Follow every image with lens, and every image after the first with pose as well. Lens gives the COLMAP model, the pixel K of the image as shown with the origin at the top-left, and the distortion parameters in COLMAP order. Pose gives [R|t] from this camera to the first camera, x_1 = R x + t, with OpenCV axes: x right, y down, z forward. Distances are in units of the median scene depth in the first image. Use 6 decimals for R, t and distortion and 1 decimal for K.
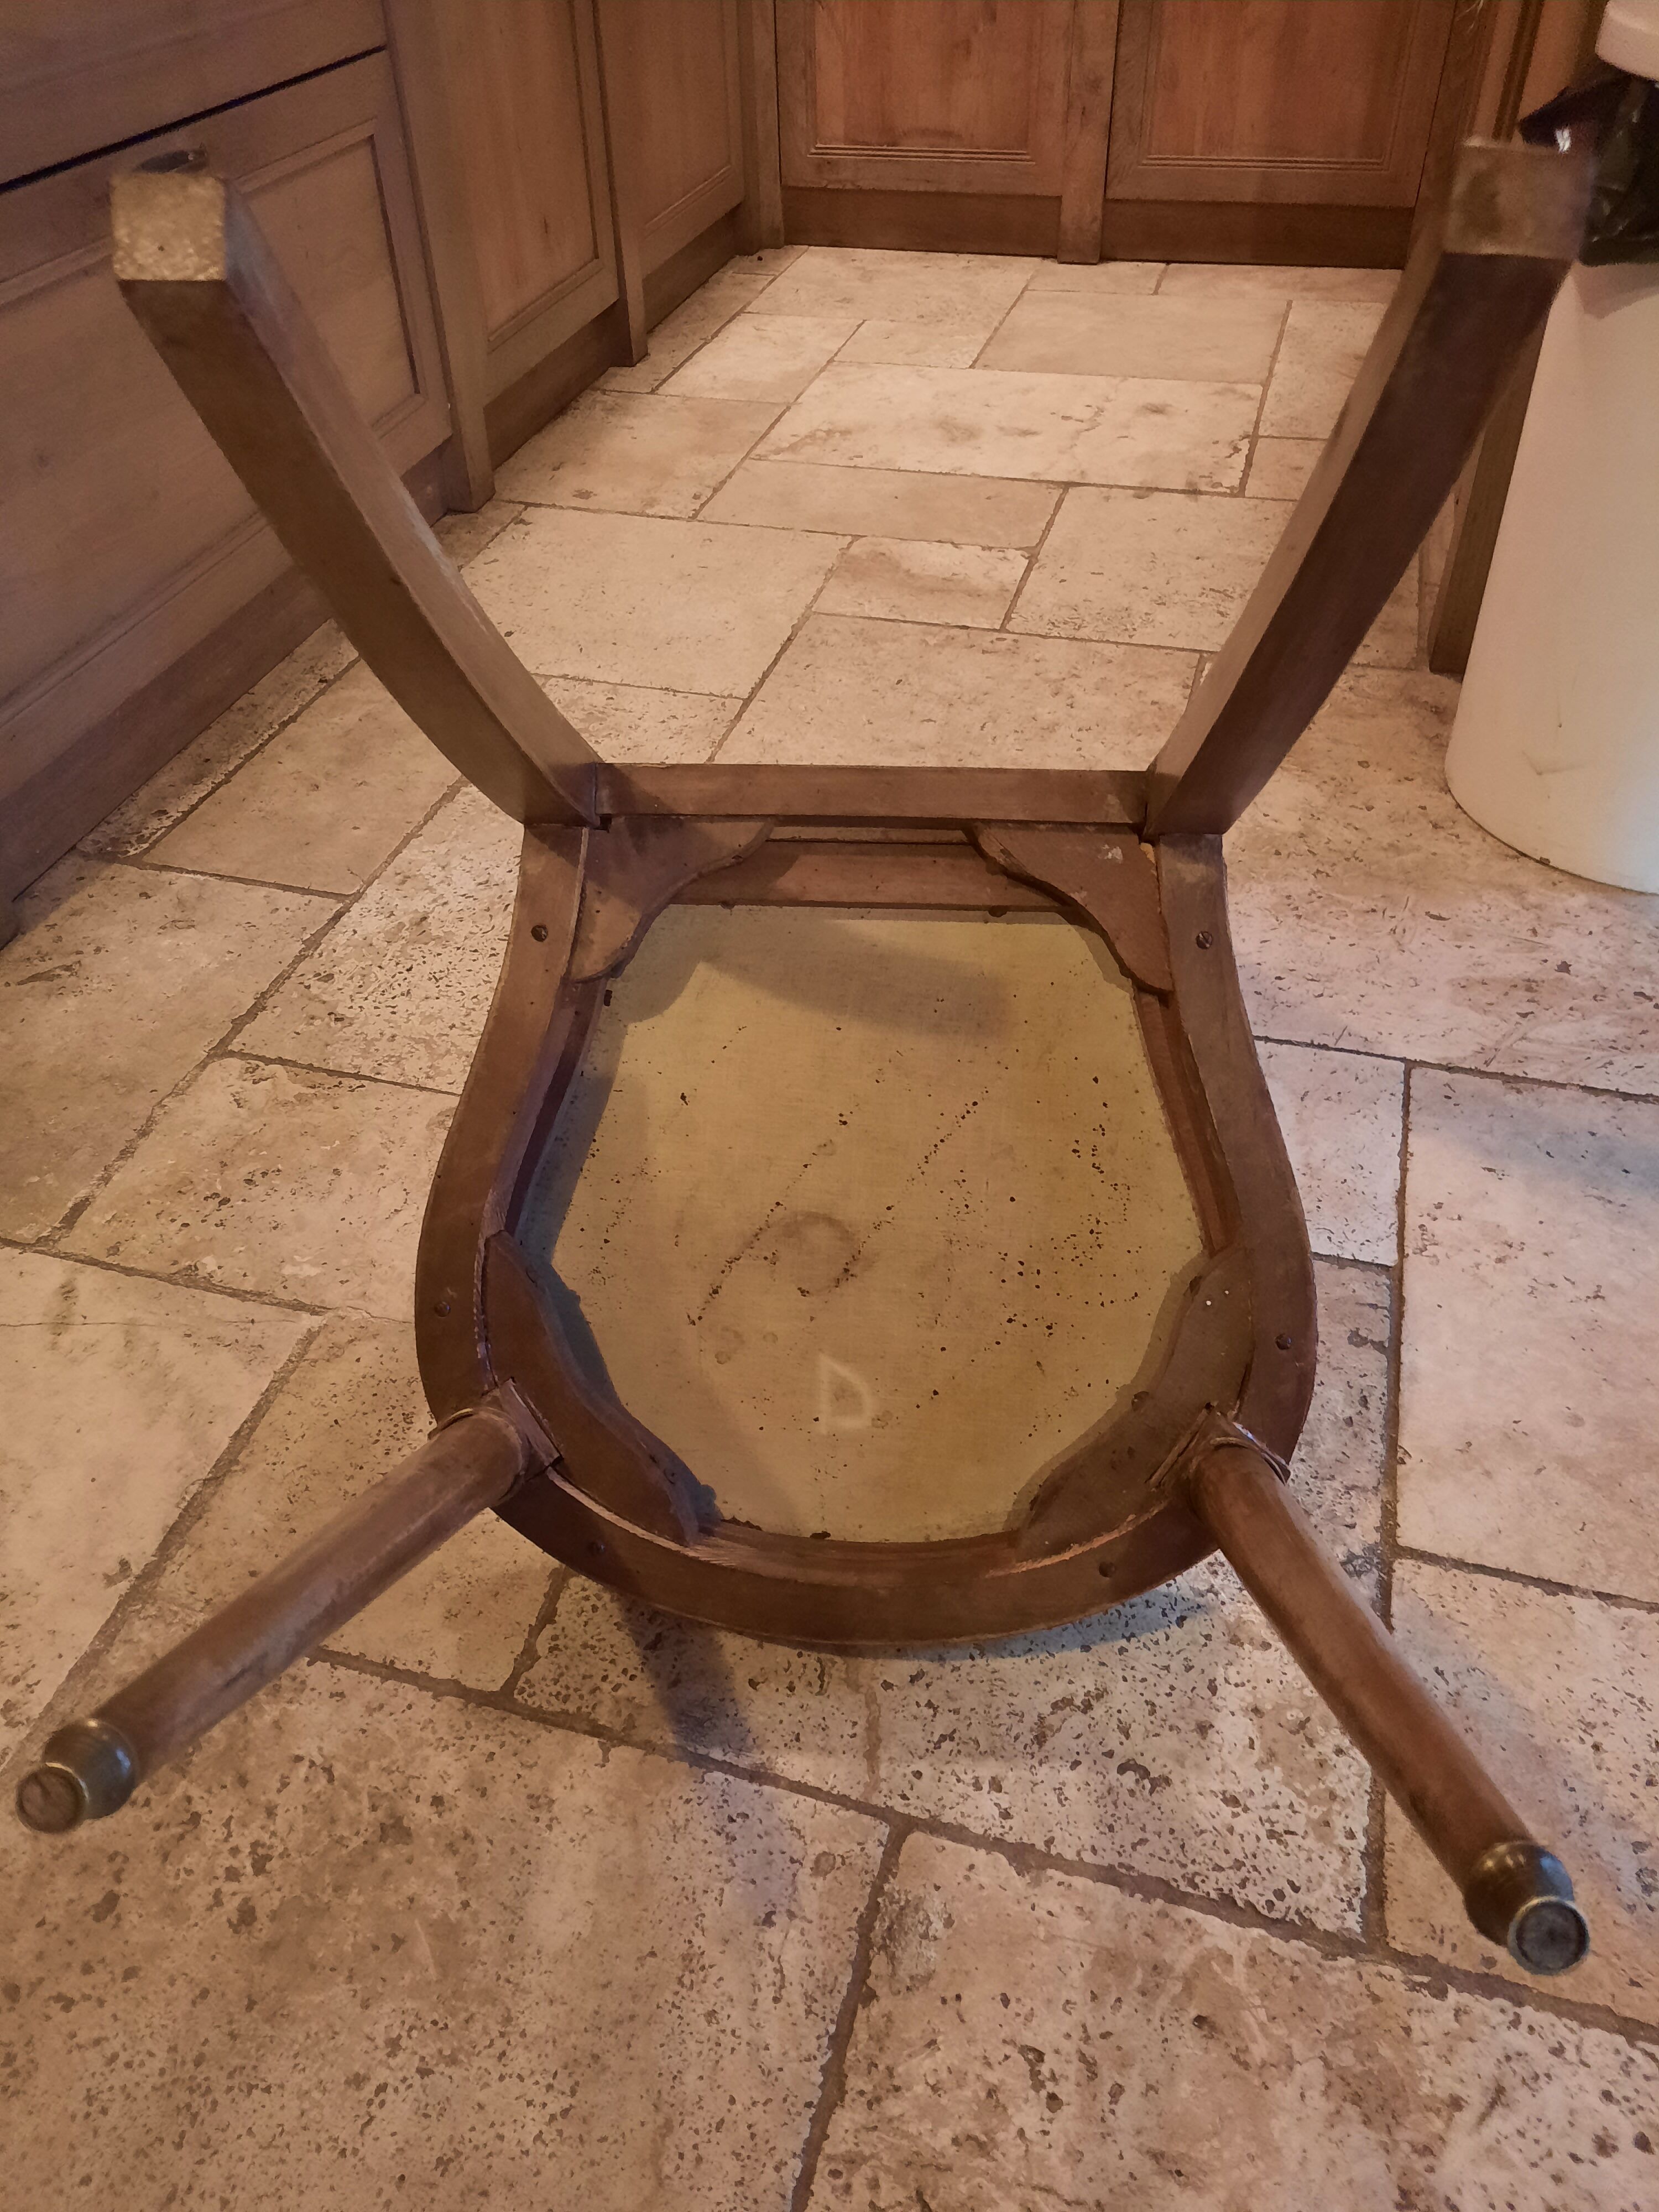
lens RADIAL K [[1624.6, 0, 791.7], [0, 1624.6, 1110.3], [0, 0, 1]] dist [0.058982, -0.063770]
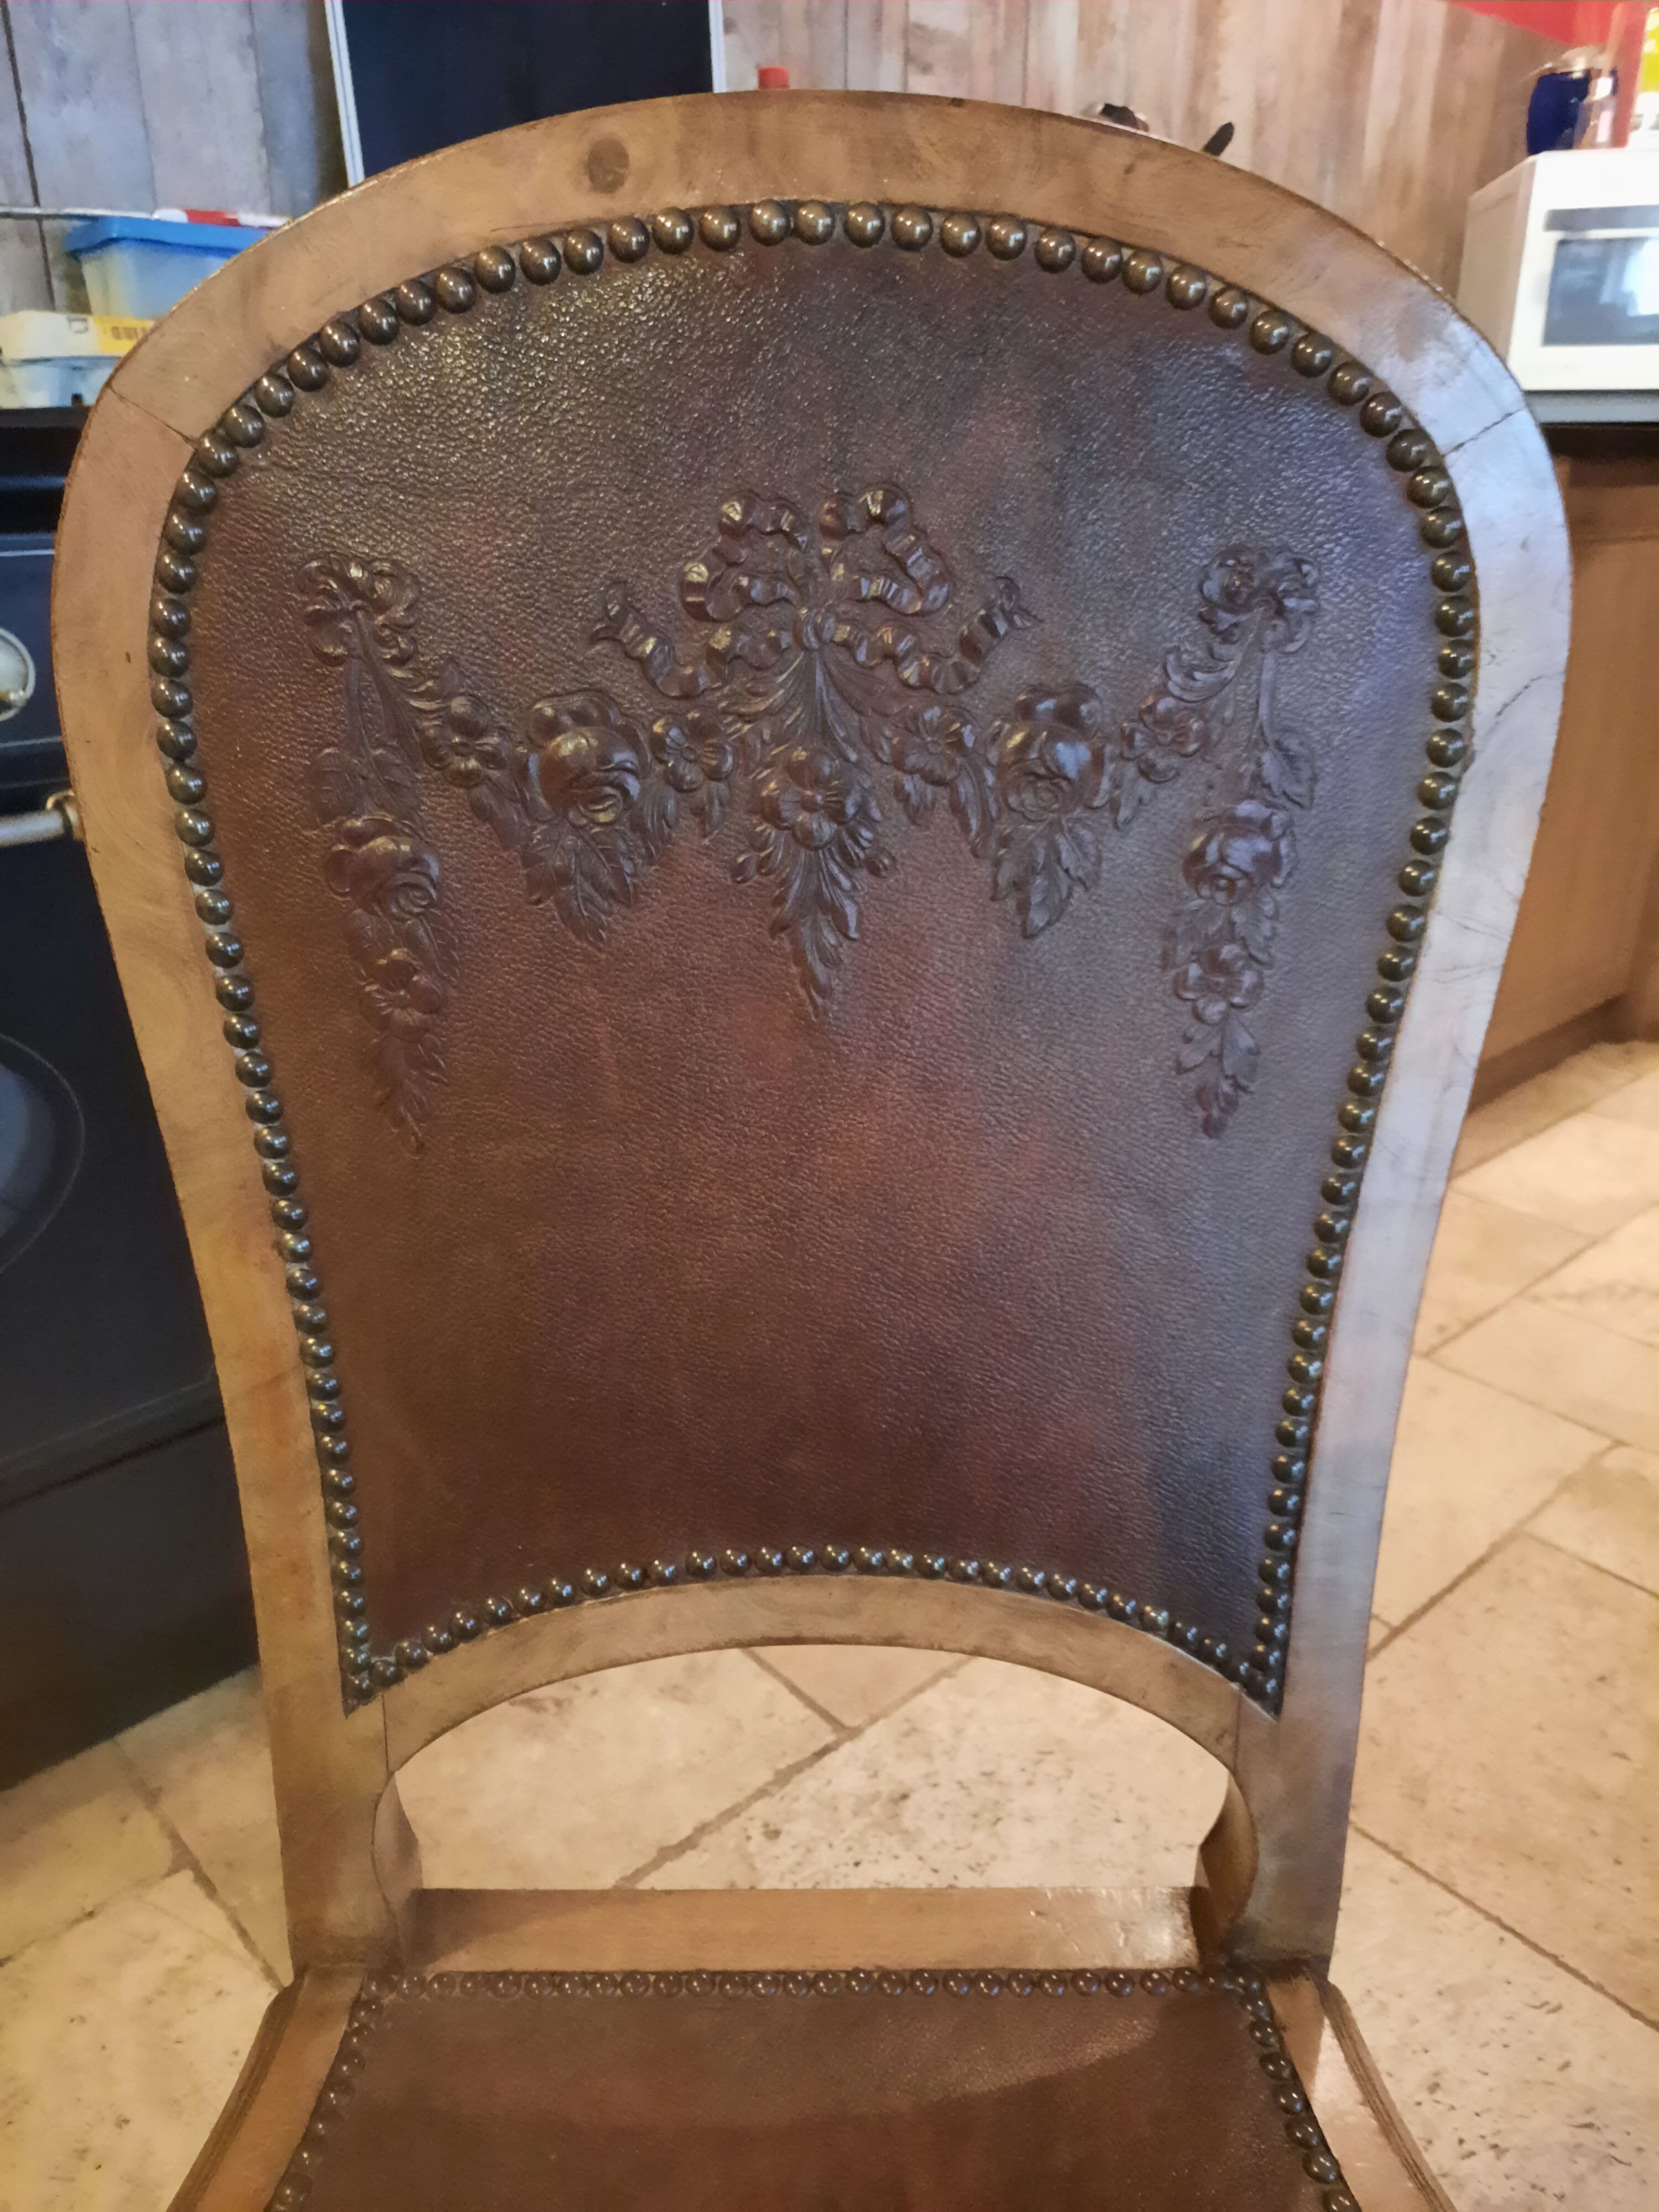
lens RADIAL K [[1631.3, 0, 791.2], [0, 1631.3, 1103.7], [0, 0, 1]] dist [-0.003783, 0.001966]
pose [[0.847903, 0.231171, -0.477096, 0.074056], [-0.369102, 0.903401, -0.218242, -0.324179], [0.380558, 0.361145, 0.851322, 0.127006]]
